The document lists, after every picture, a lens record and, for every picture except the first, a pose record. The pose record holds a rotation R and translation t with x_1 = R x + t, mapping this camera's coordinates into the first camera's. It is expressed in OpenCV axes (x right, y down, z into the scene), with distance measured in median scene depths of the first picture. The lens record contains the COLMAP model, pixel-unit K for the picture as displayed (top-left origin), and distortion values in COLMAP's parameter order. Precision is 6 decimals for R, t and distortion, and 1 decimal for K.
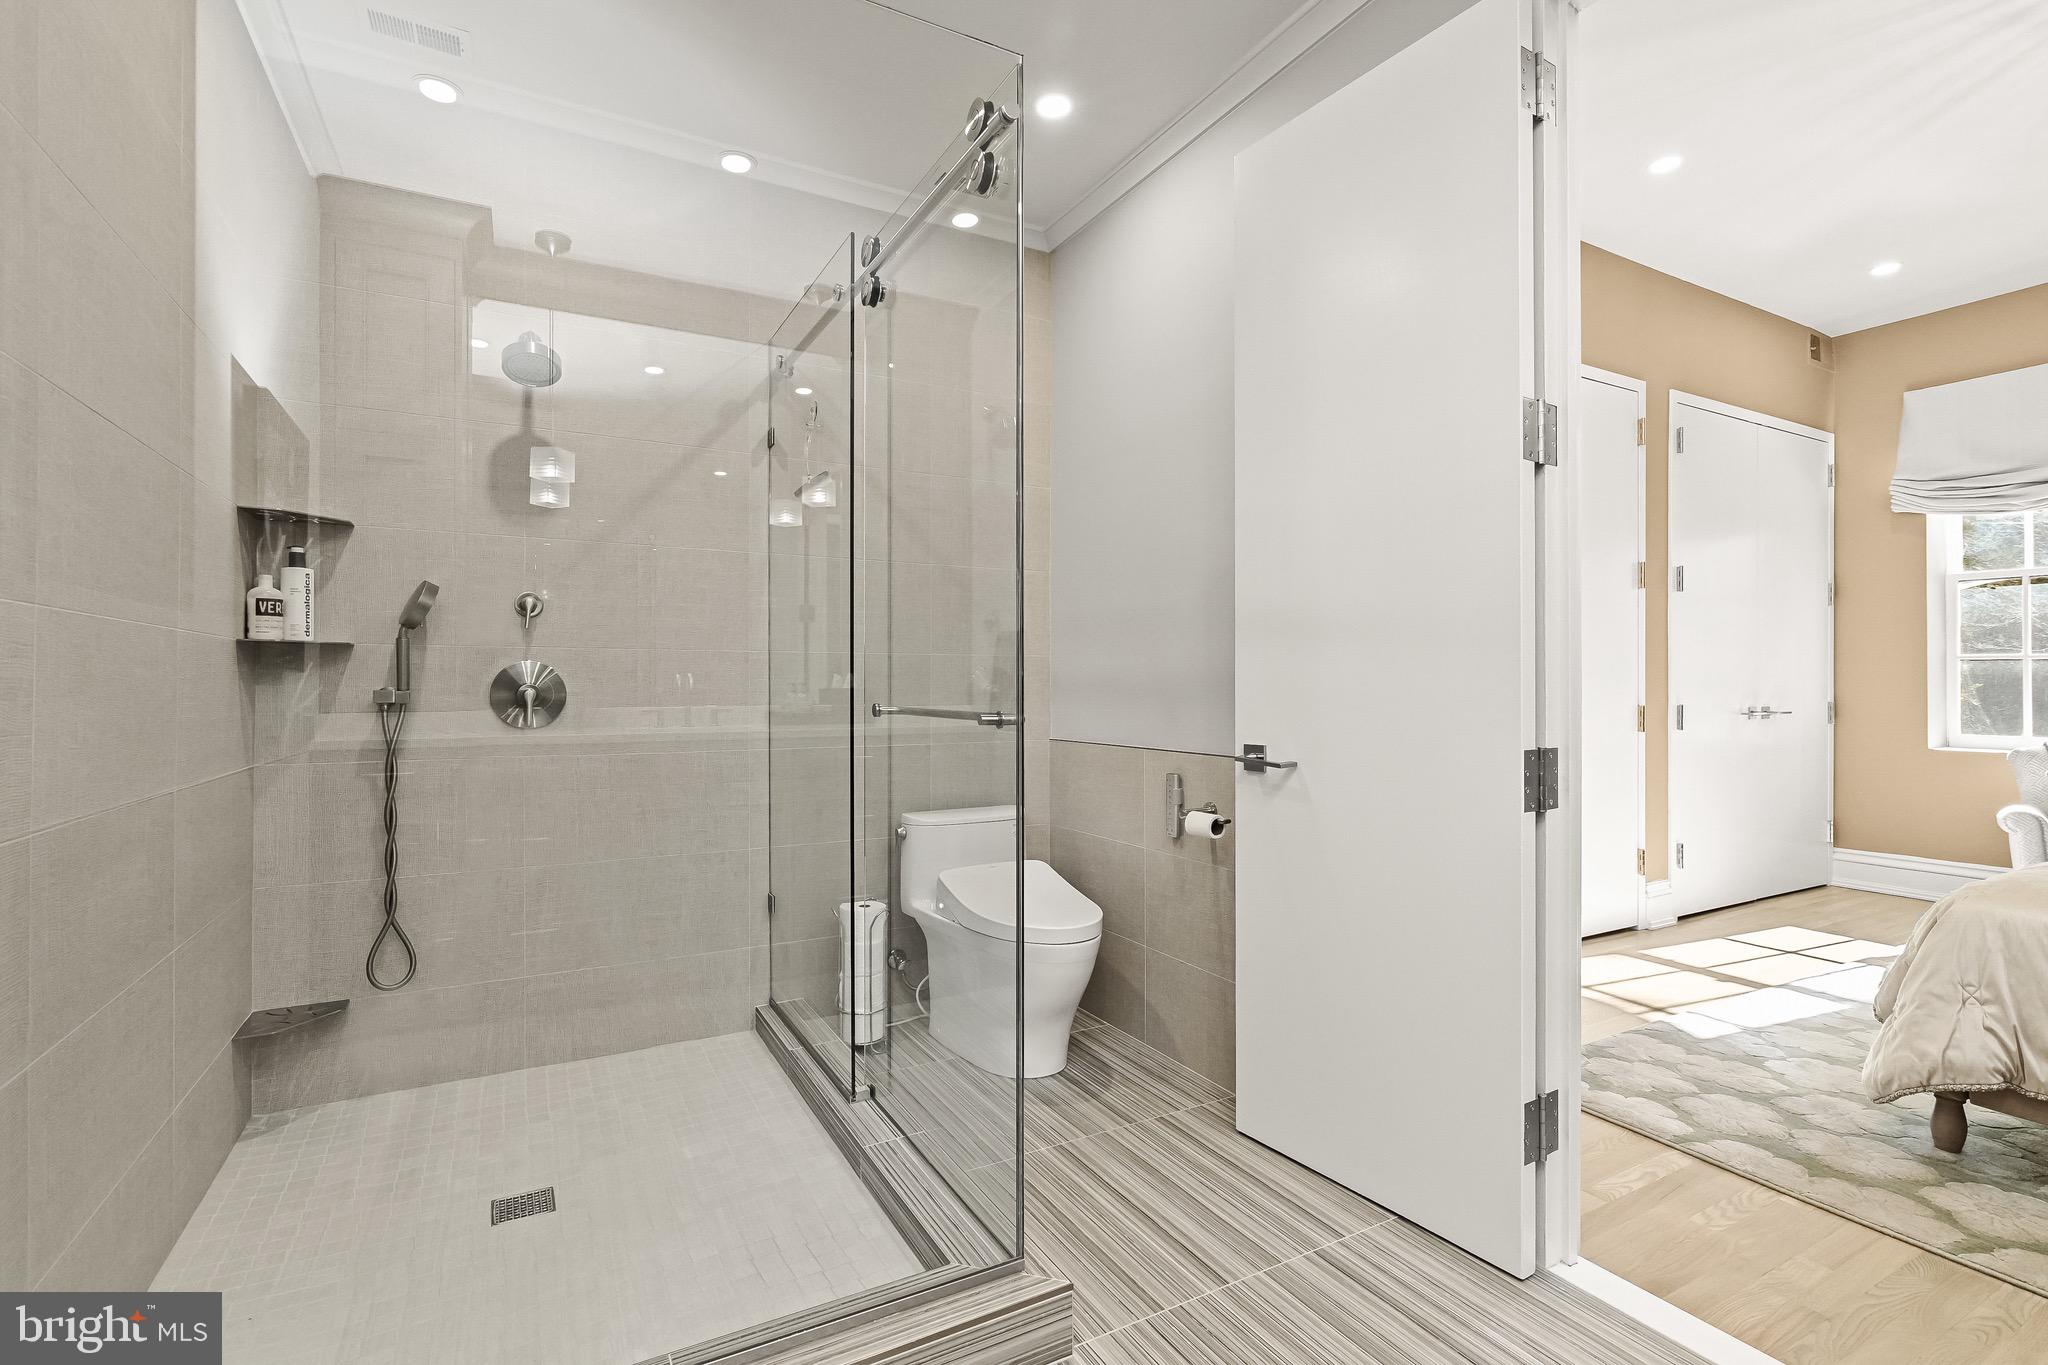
lens RADIAL K [[933.5, 0, 1003.4], [0, 933.5, 681.2], [0, 0, 1]] dist [-0.005931, 0.001161]
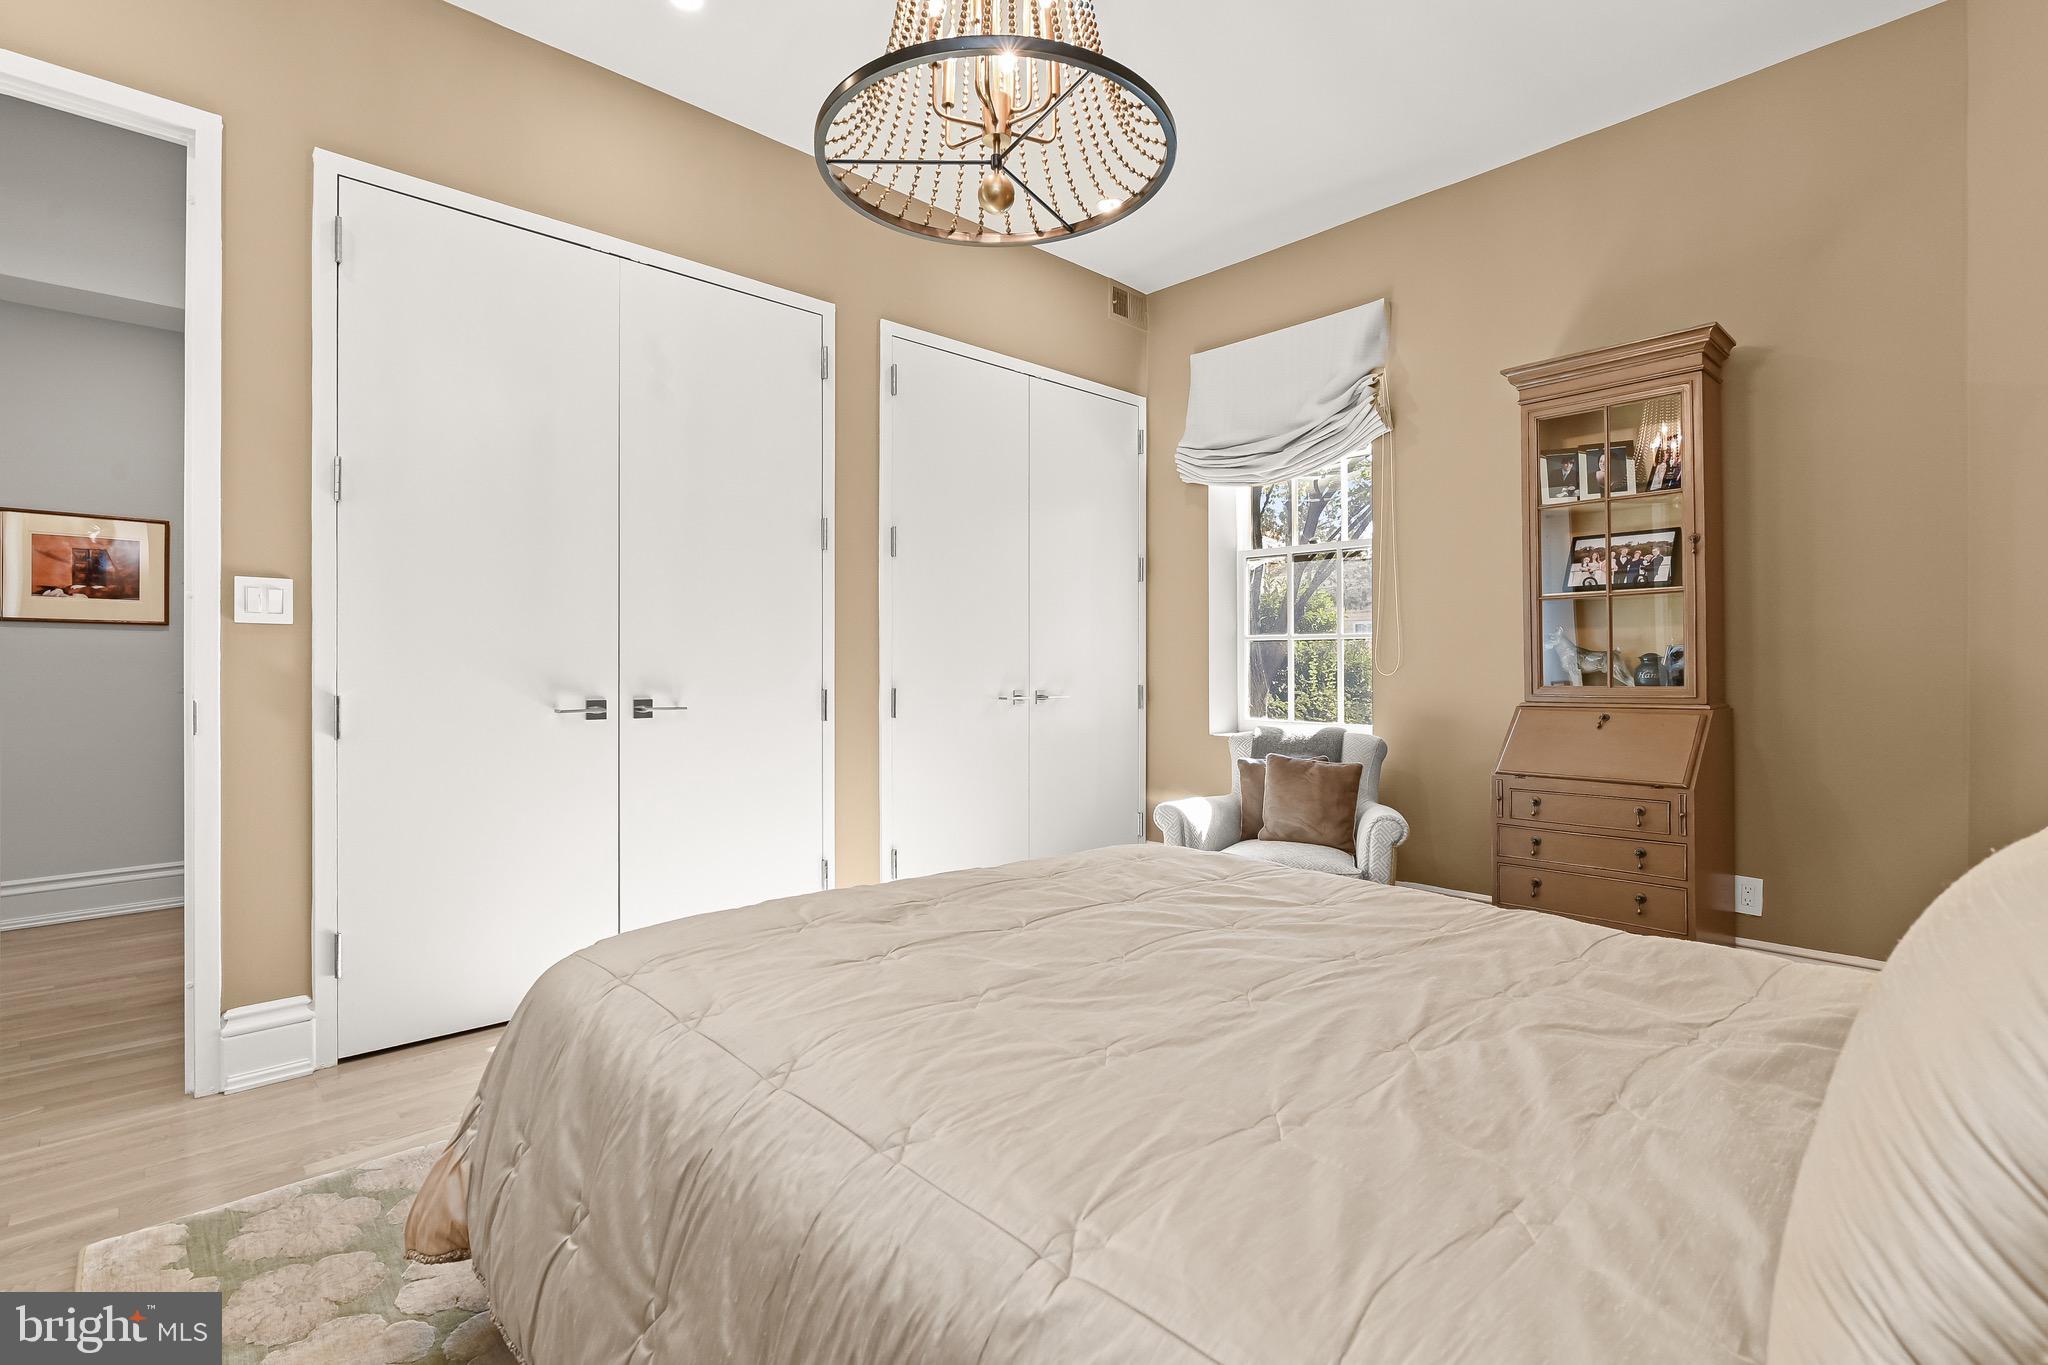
lens RADIAL K [[961.2, 0, 1026.4], [0, 961.2, 672.7], [0, 0, 1]] dist [-0.015522, -0.000093]
pose [[0.966777, -0.000376, 0.255622, 1.256954], [-0.001195, 0.999981, 0.005990, 0.011061], [-0.255620, -0.006097, 0.966758, 0.227656]]
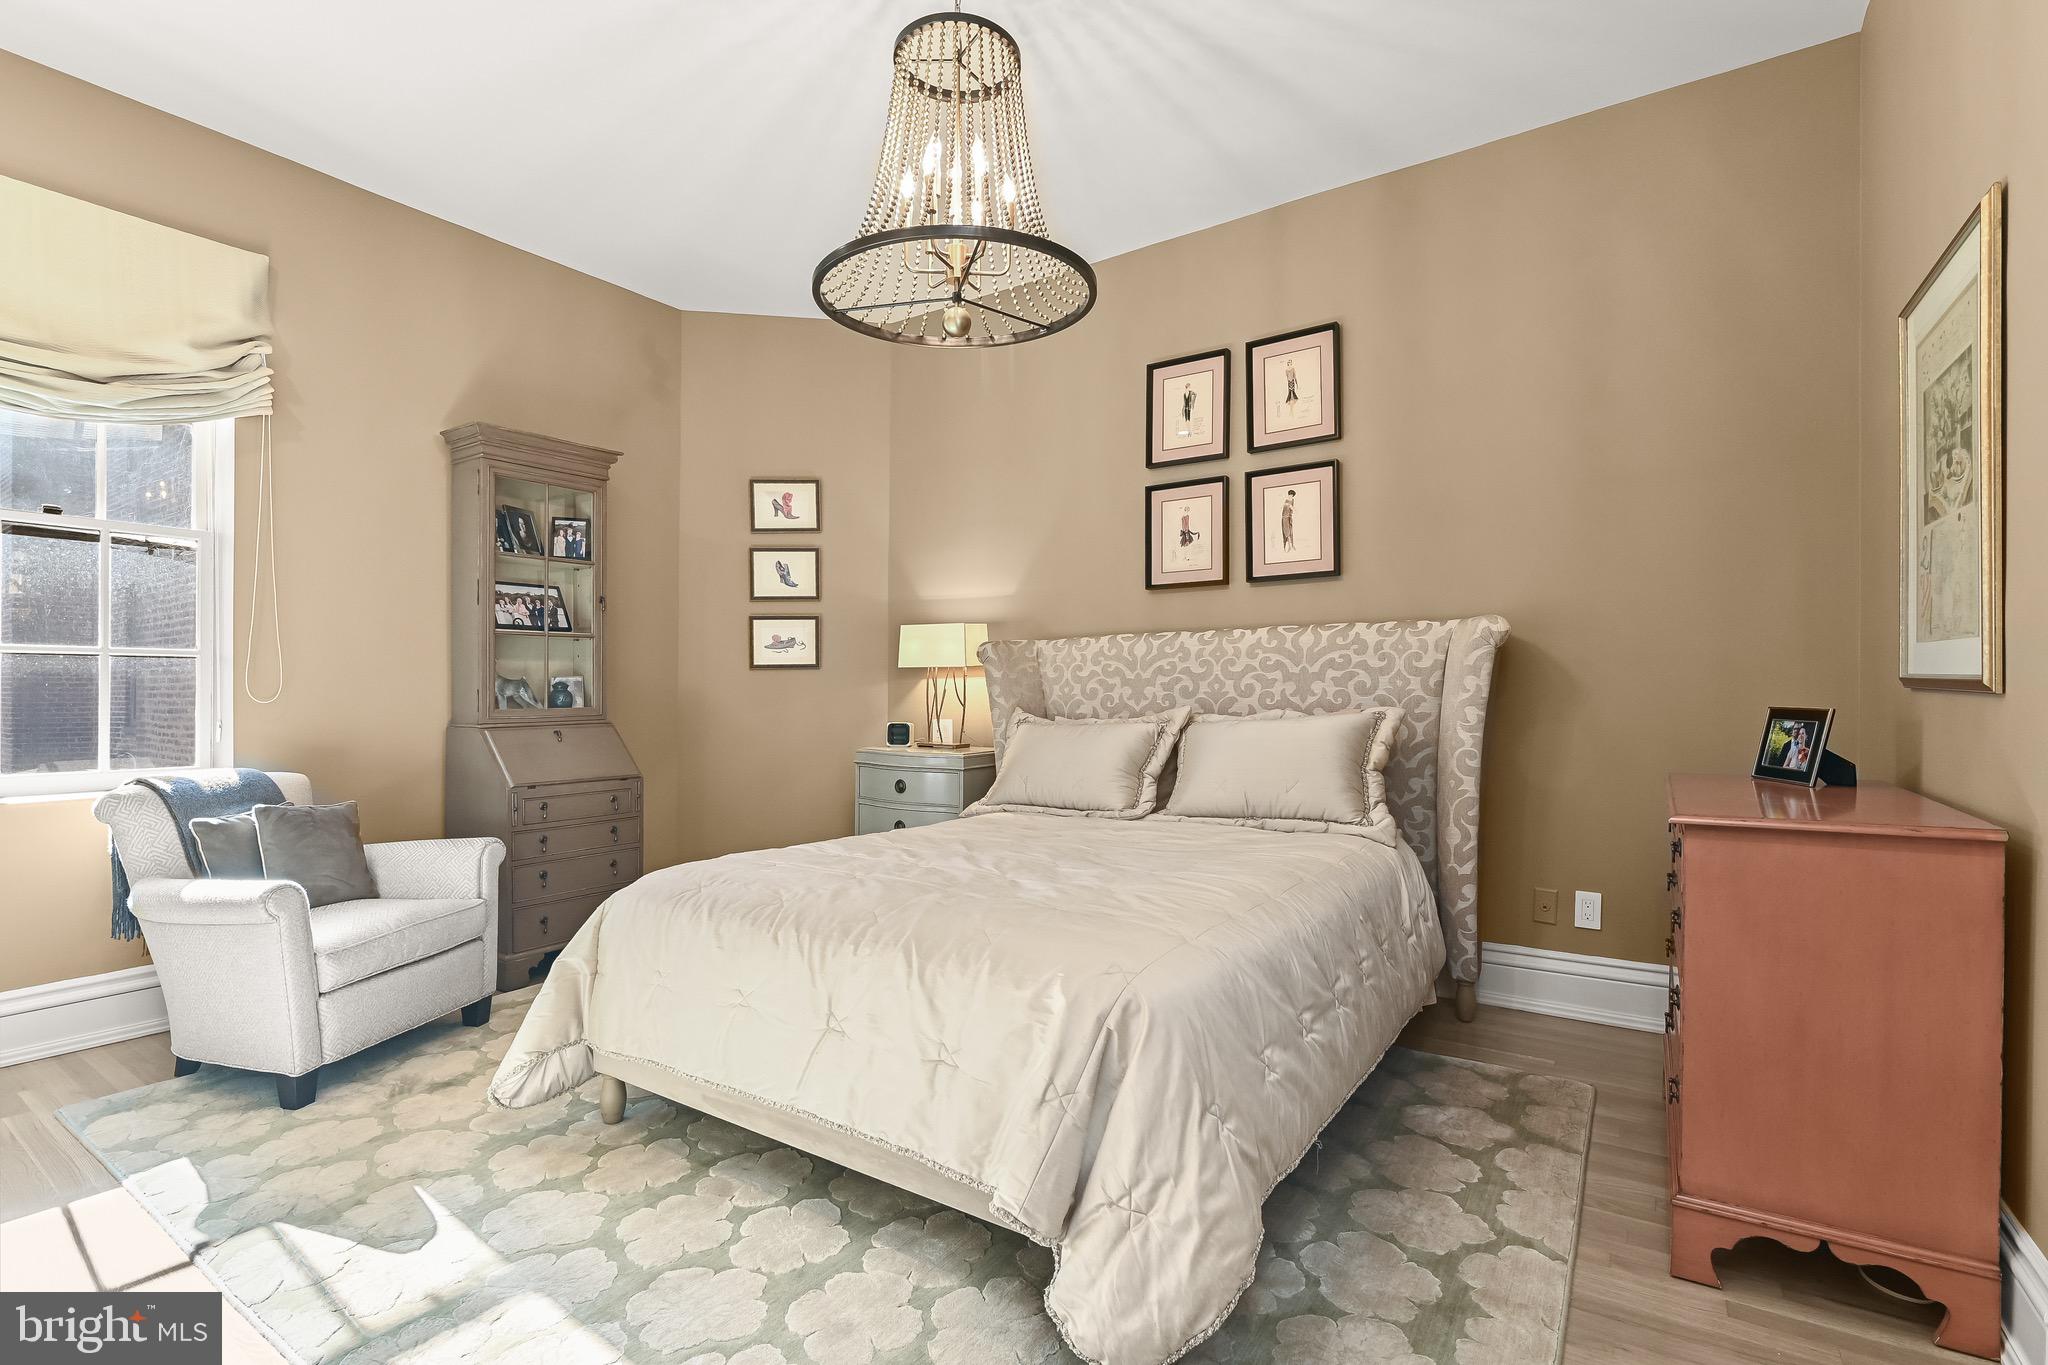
lens RADIAL K [[933.5, 0, 1024.1], [0, 933.5, 700.2], [0, 0, 1]] dist [-0.005931, 0.001161]
pose [[-0.469247, -0.005289, 0.883051, 0.481366], [0.003680, 0.999962, 0.007945, 0.013647], [-0.883059, 0.006978, -0.469210, 1.460193]]
